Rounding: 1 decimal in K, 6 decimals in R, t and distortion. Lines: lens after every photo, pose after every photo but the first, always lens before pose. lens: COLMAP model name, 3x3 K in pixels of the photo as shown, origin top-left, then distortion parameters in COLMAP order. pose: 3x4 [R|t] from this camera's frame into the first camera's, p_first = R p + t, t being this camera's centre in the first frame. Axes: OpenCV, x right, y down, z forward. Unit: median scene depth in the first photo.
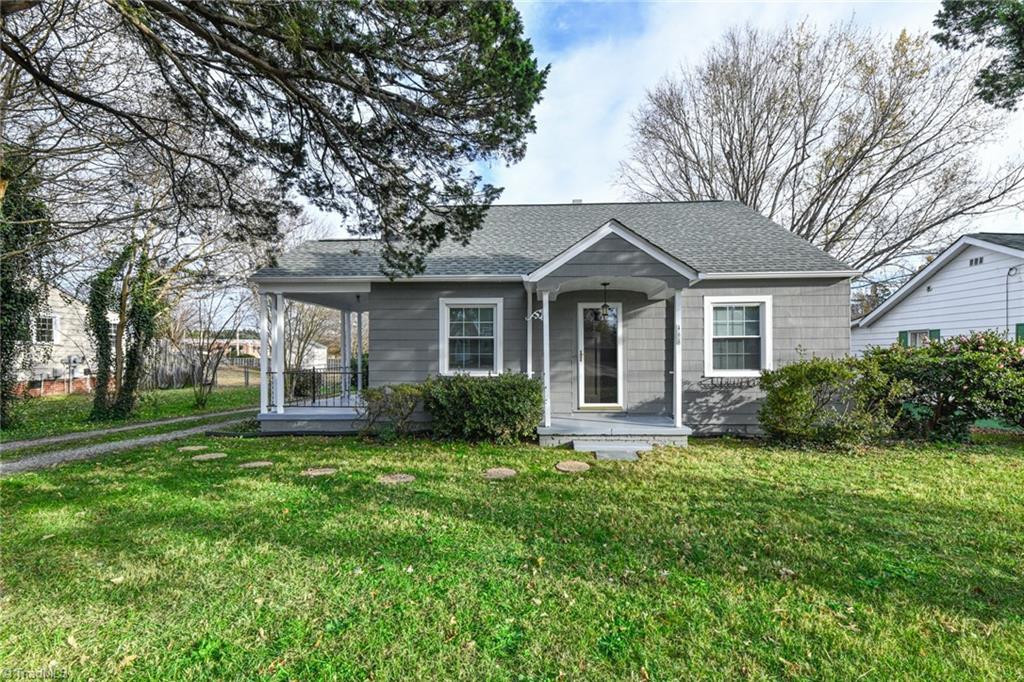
lens RADIAL K [[416.5, 0, 512.0], [0, 416.5, 341.0], [0, 0, 1]] dist [0.013621, -0.000185]
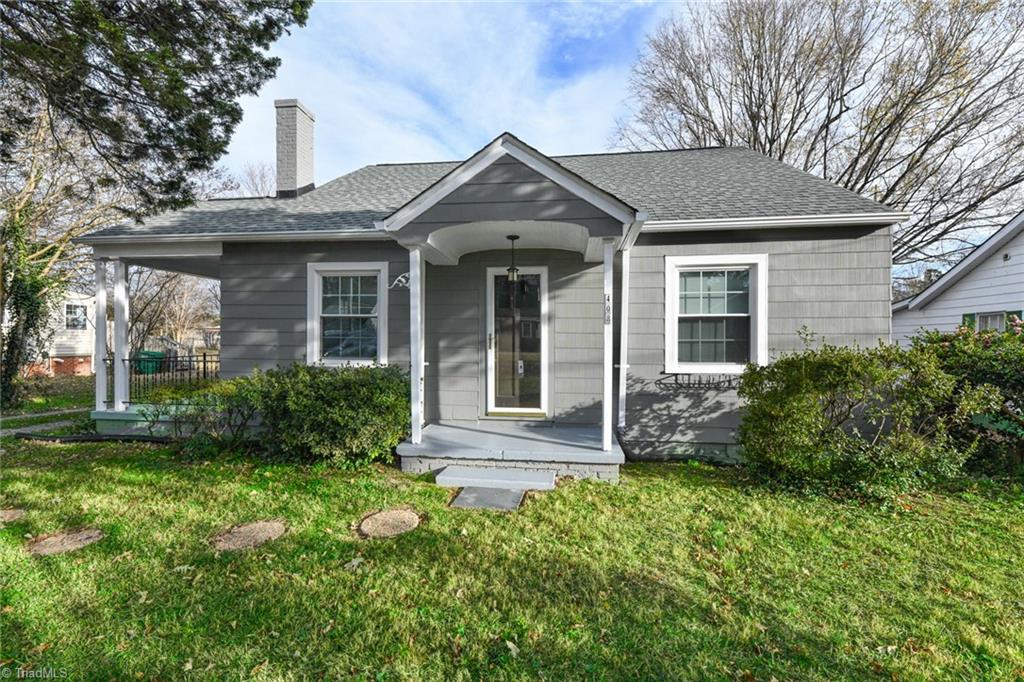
lens RADIAL K [[411.3, 0, 506.5], [0, 411.3, 331.5], [0, 0, 1]] dist [0.015237, -0.006378]
pose [[0.996662, 0.006296, -0.081390, 0.254446], [-0.005701, 0.999955, 0.007537, 0.013742], [0.081433, -0.007048, 0.996654, 0.298965]]
